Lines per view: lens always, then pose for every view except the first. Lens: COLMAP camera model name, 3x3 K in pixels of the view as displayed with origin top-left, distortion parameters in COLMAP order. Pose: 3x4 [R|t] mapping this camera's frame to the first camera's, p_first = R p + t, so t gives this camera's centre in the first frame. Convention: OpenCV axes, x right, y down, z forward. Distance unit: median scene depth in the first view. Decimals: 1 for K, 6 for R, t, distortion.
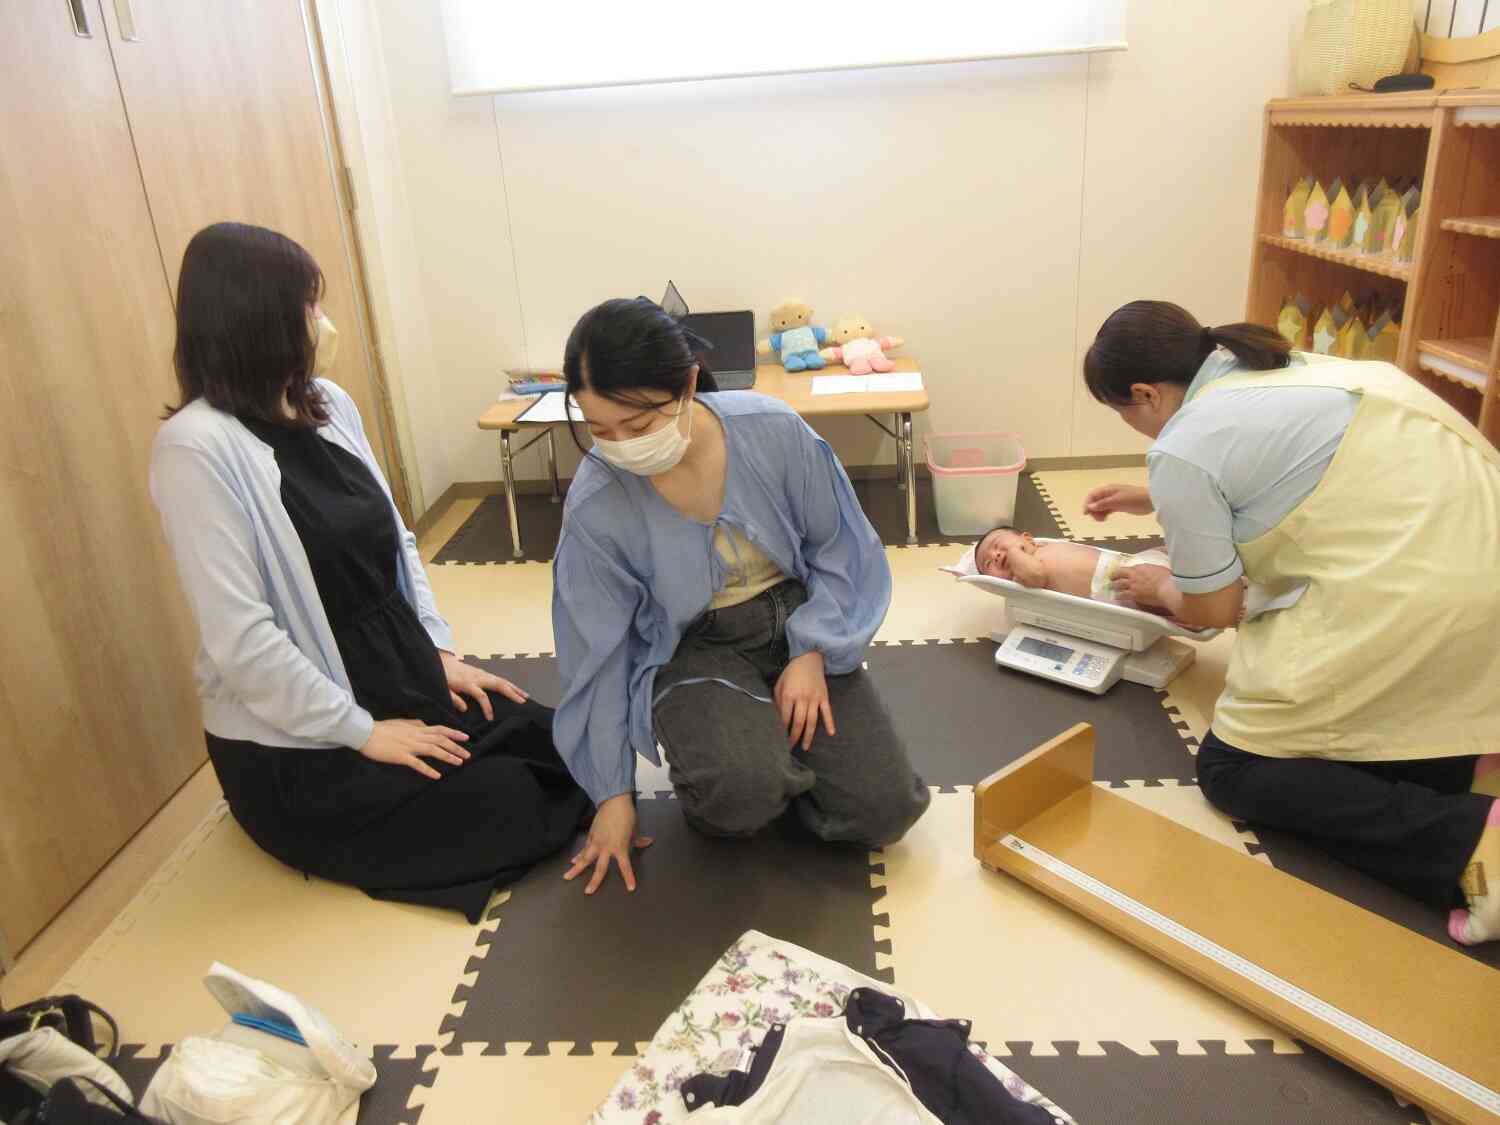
lens RADIAL K [[1118.0, 0, 750.0], [0, 1118.0, 562.5], [0, 0, 1]] dist [0.000577, 0.002357]
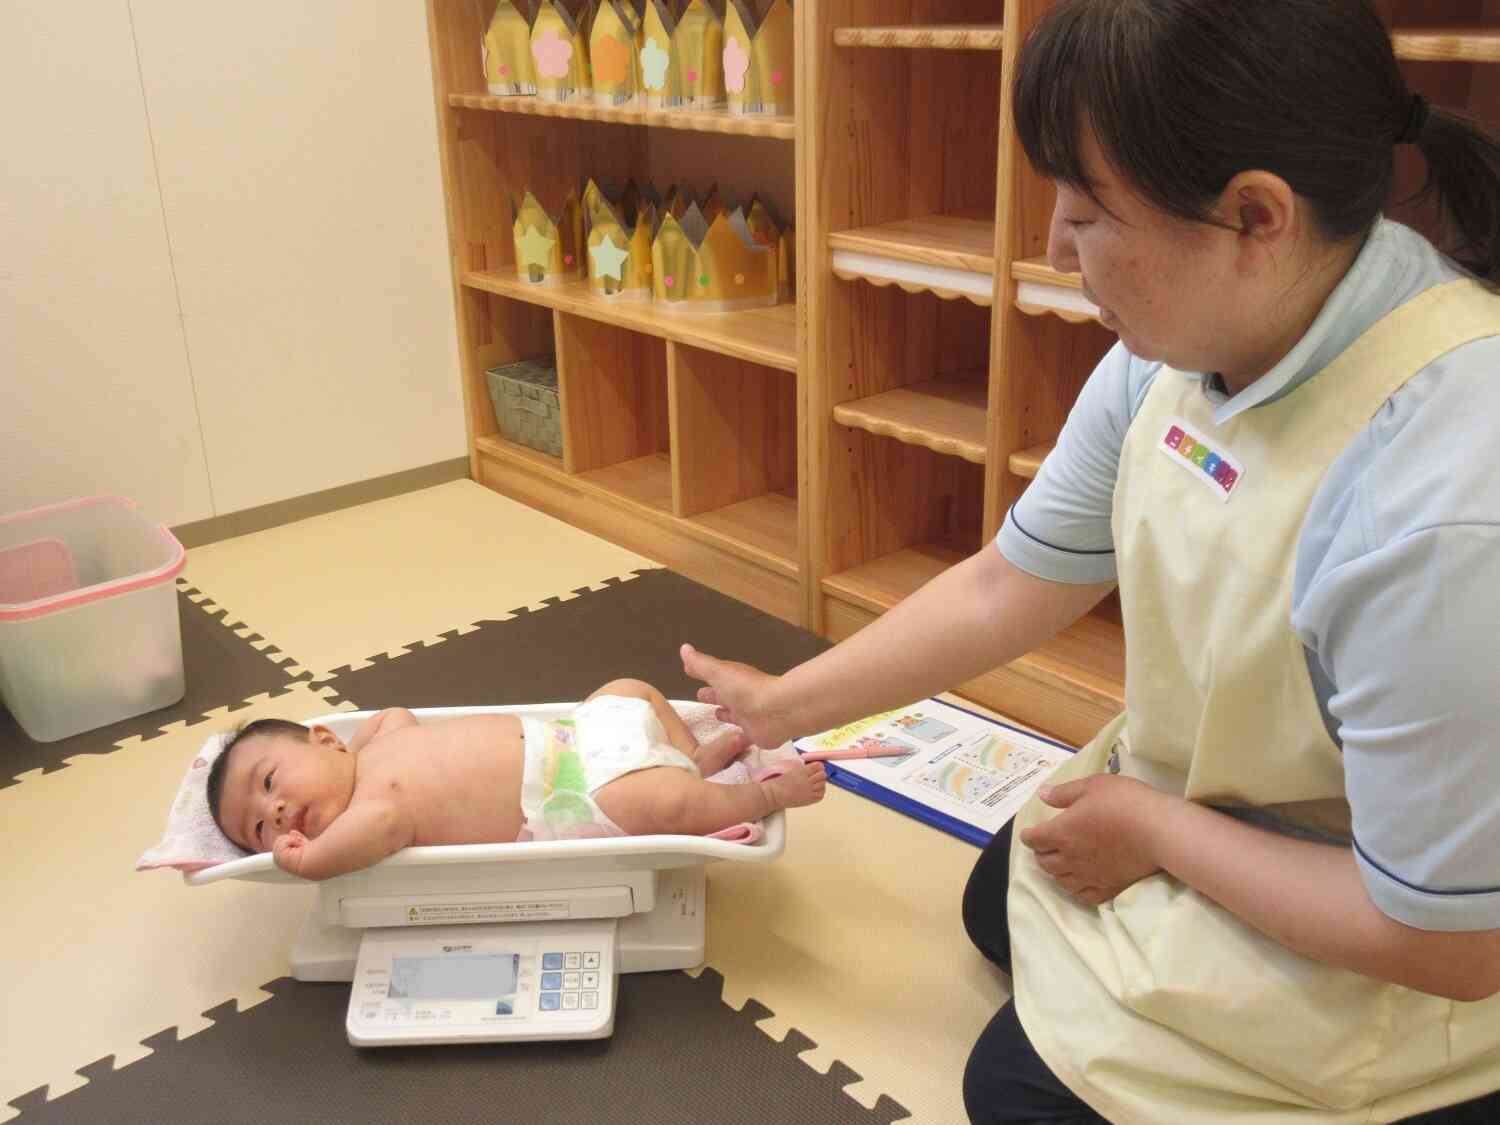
lens RADIAL K [[1457.6, 0, 750.0], [0, 1457.6, 562.5], [0, 0, 1]] dist [-0.009853, -0.003172]
pose [[0.714978, -0.220551, 0.663448, 0.001251], [0.236668, 0.969266, 0.067164, -0.087883], [-0.657871, 0.108996, 0.745202, 0.456518]]
